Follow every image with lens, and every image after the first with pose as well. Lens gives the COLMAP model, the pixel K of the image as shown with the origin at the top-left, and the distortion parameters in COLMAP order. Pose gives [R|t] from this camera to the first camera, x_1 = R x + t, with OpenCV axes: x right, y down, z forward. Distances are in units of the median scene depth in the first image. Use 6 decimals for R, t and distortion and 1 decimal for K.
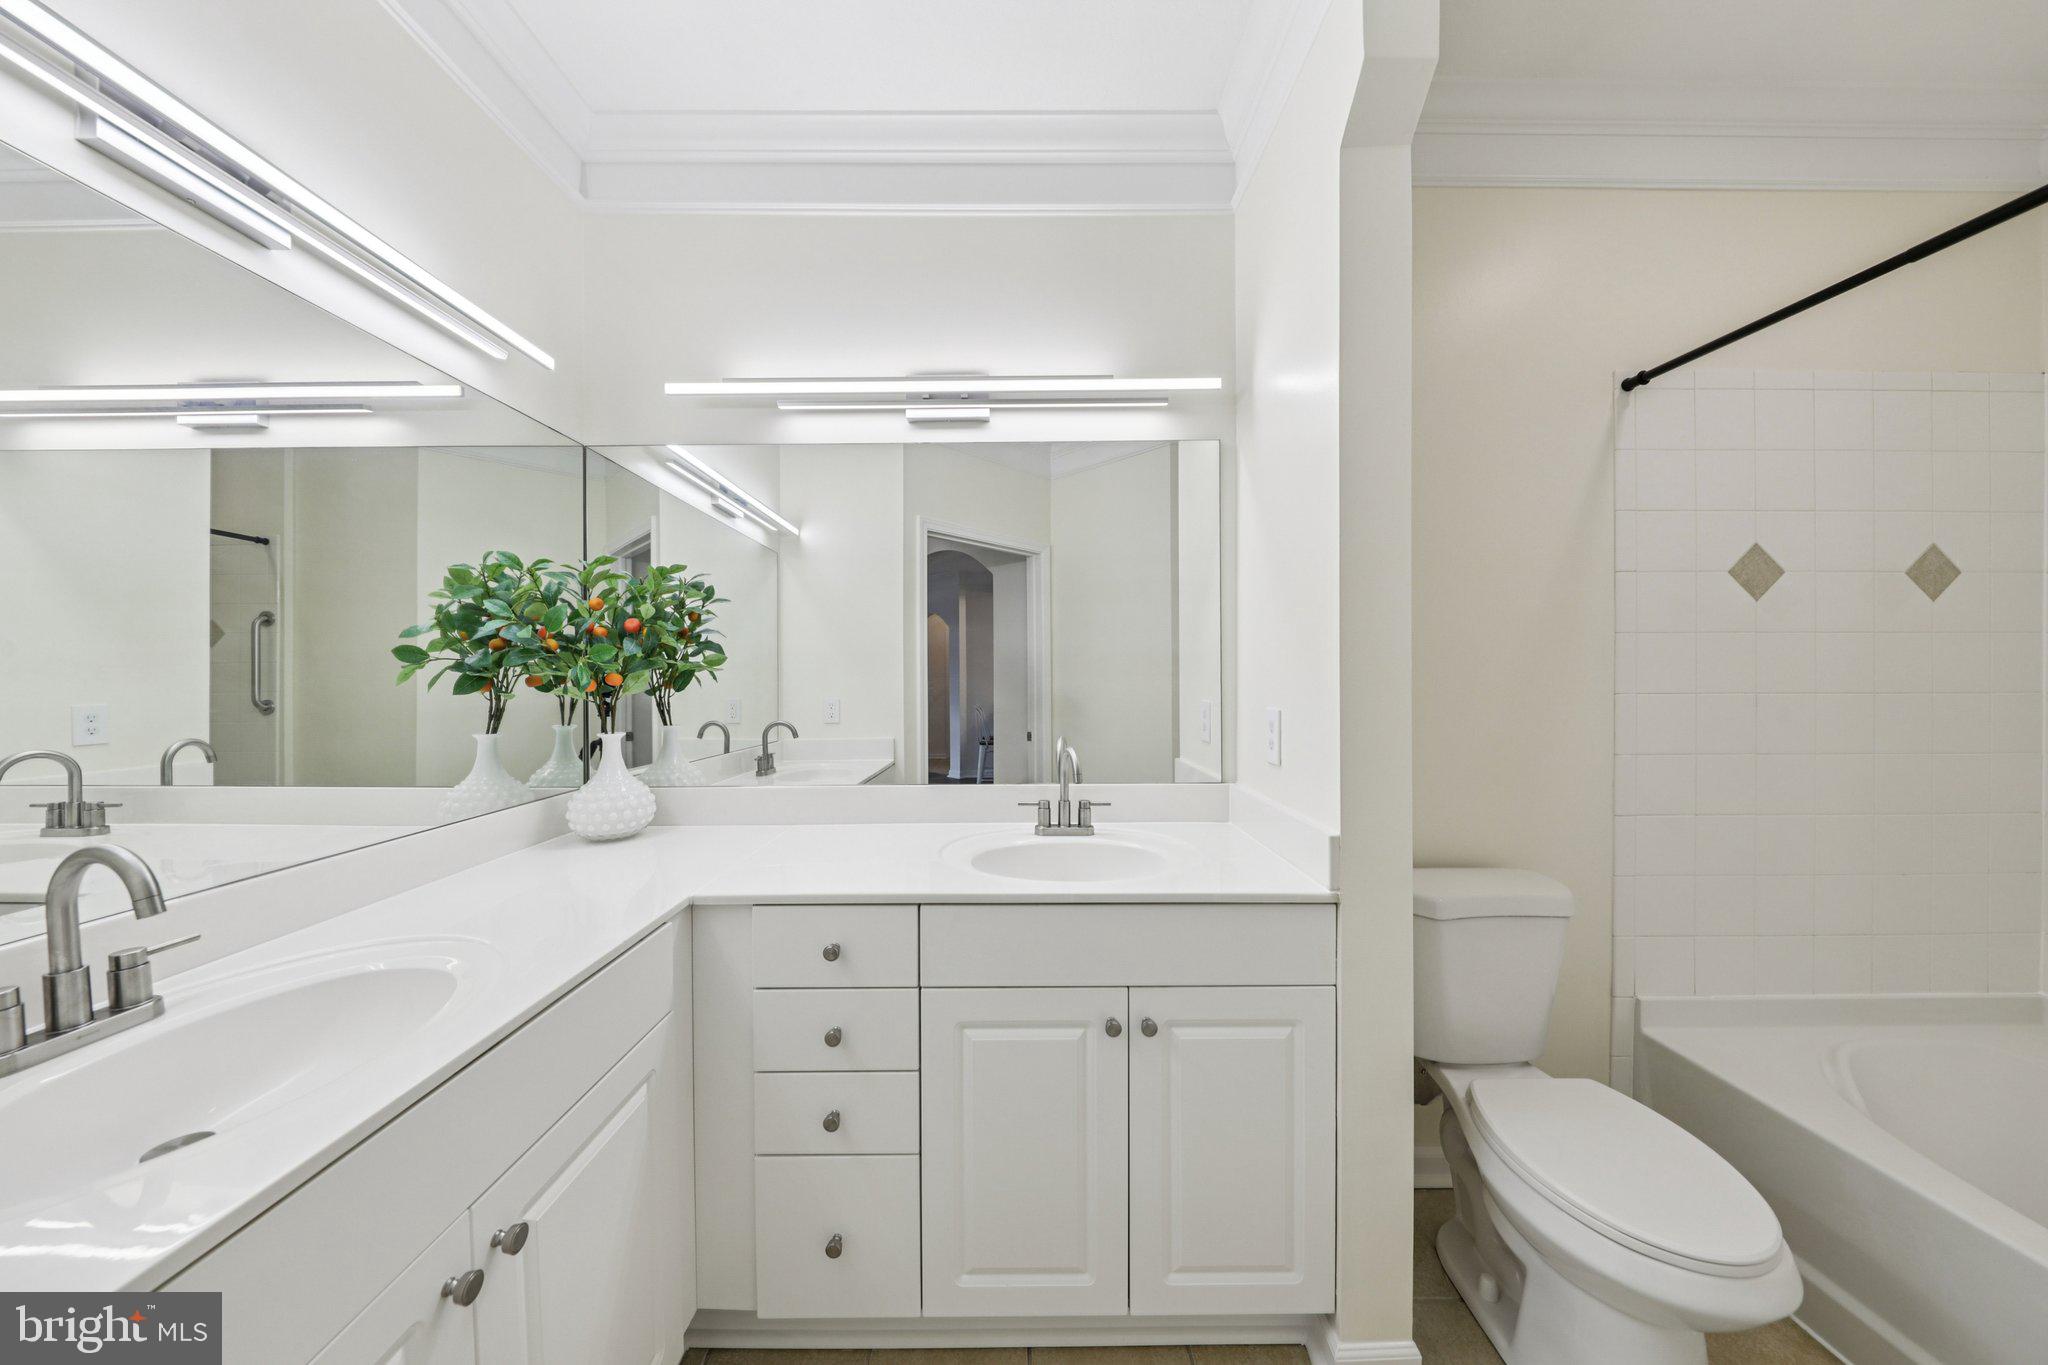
lens RADIAL K [[658.4, 0, 1017.7], [0, 658.4, 678.1], [0, 0, 1]] dist [-0.011178, -0.000443]
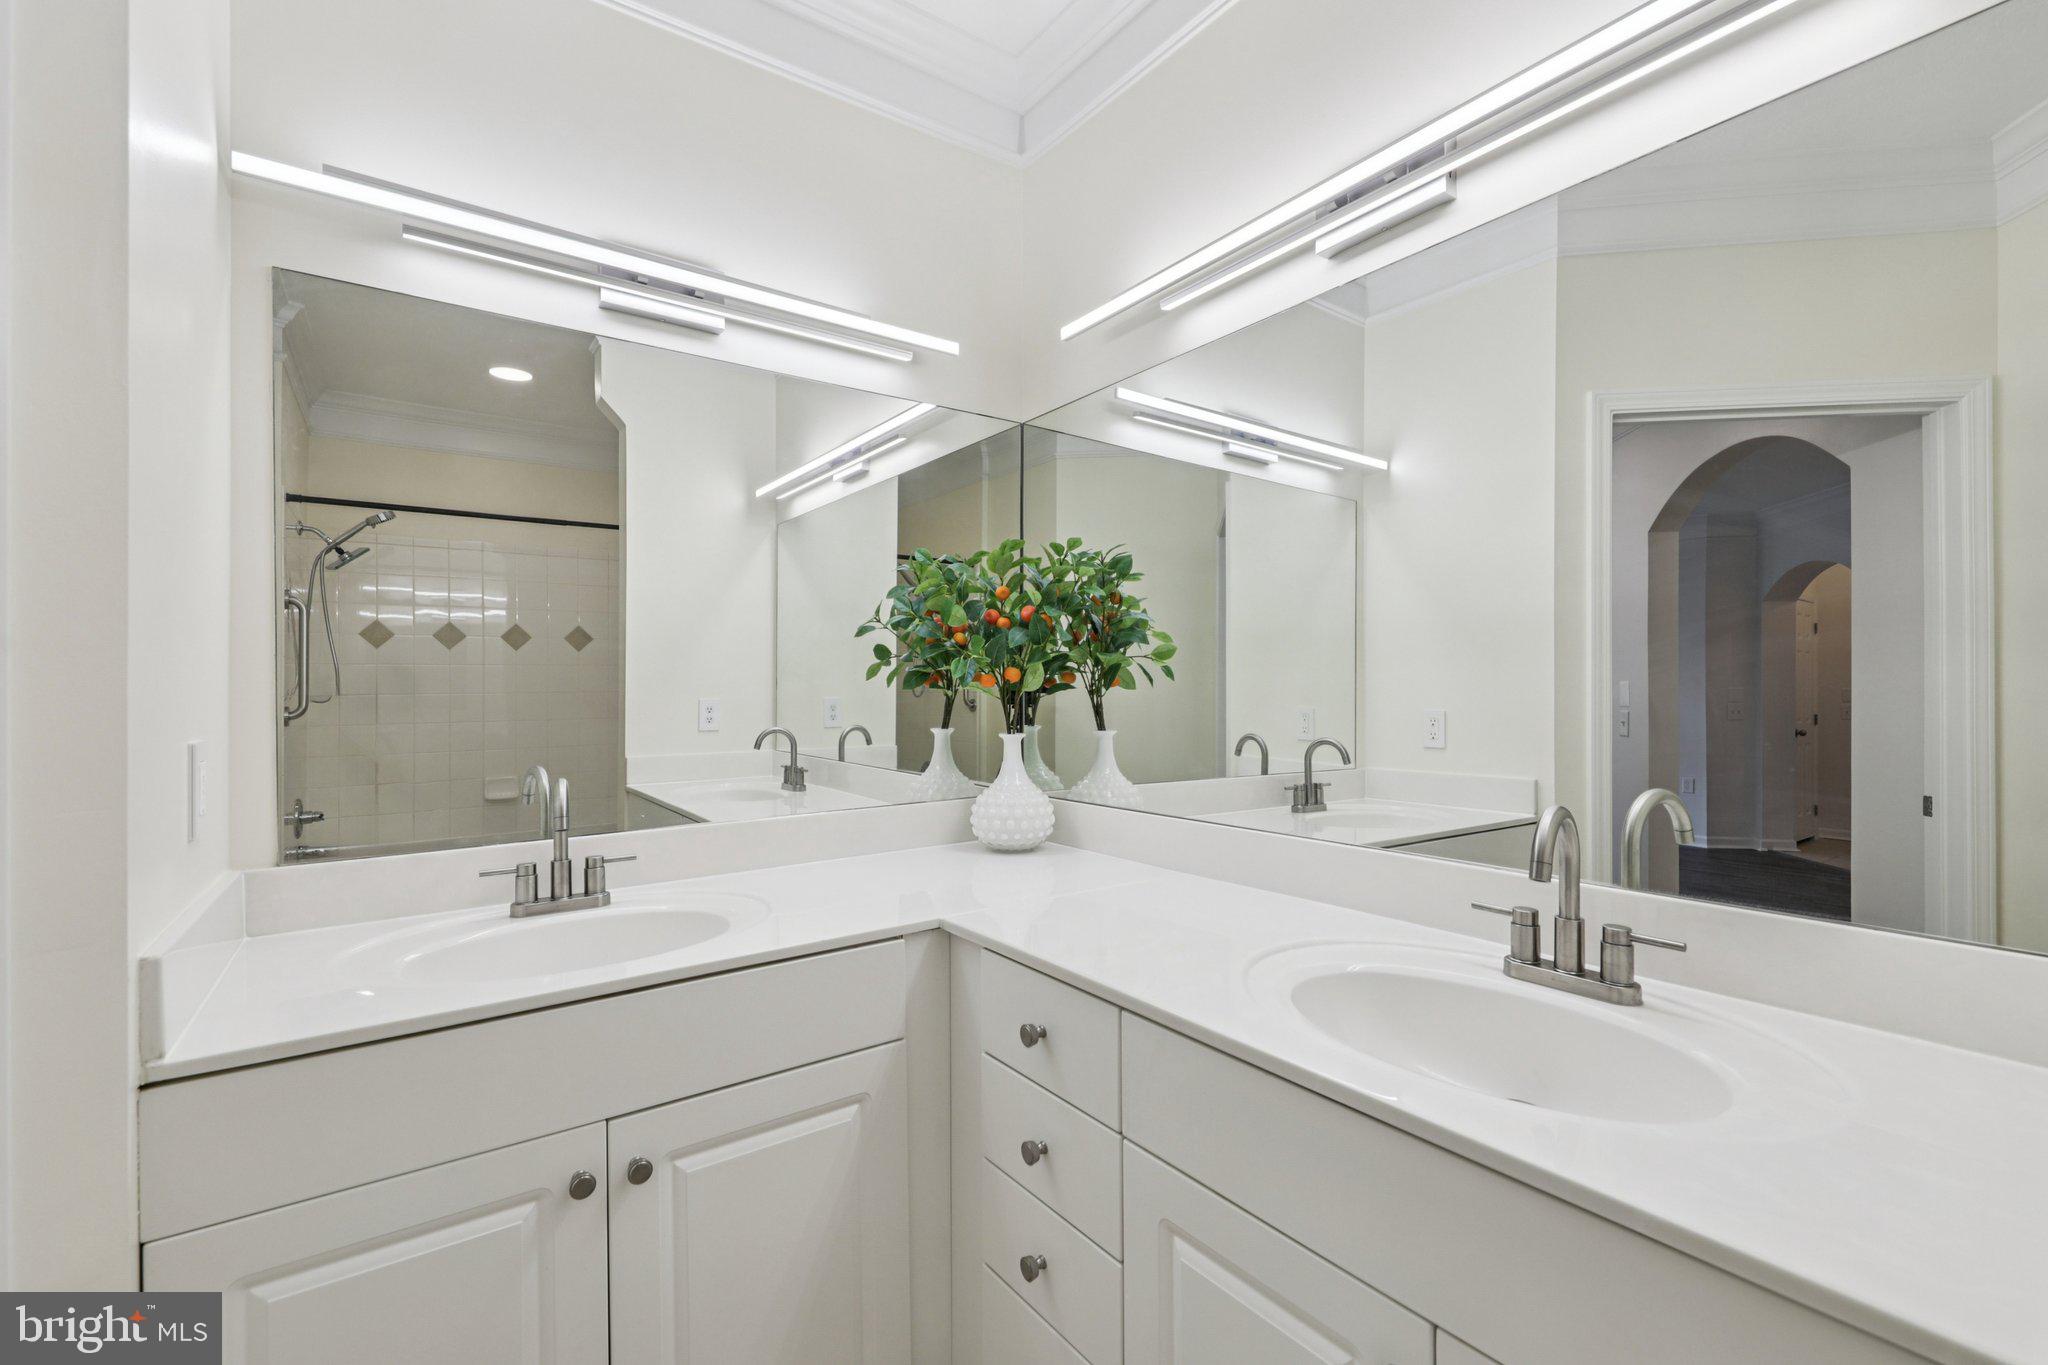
lens RADIAL K [[879.8, 0, 1022.5], [0, 879.8, 685.6], [0, 0, 1]] dist [0.011675, -0.001008]
pose [[0.572173, 0.001338, -0.820132, 0.360774], [-0.003603, 0.999993, -0.000883, 0.016925], [0.820125, 0.003460, 0.572174, 0.289493]]
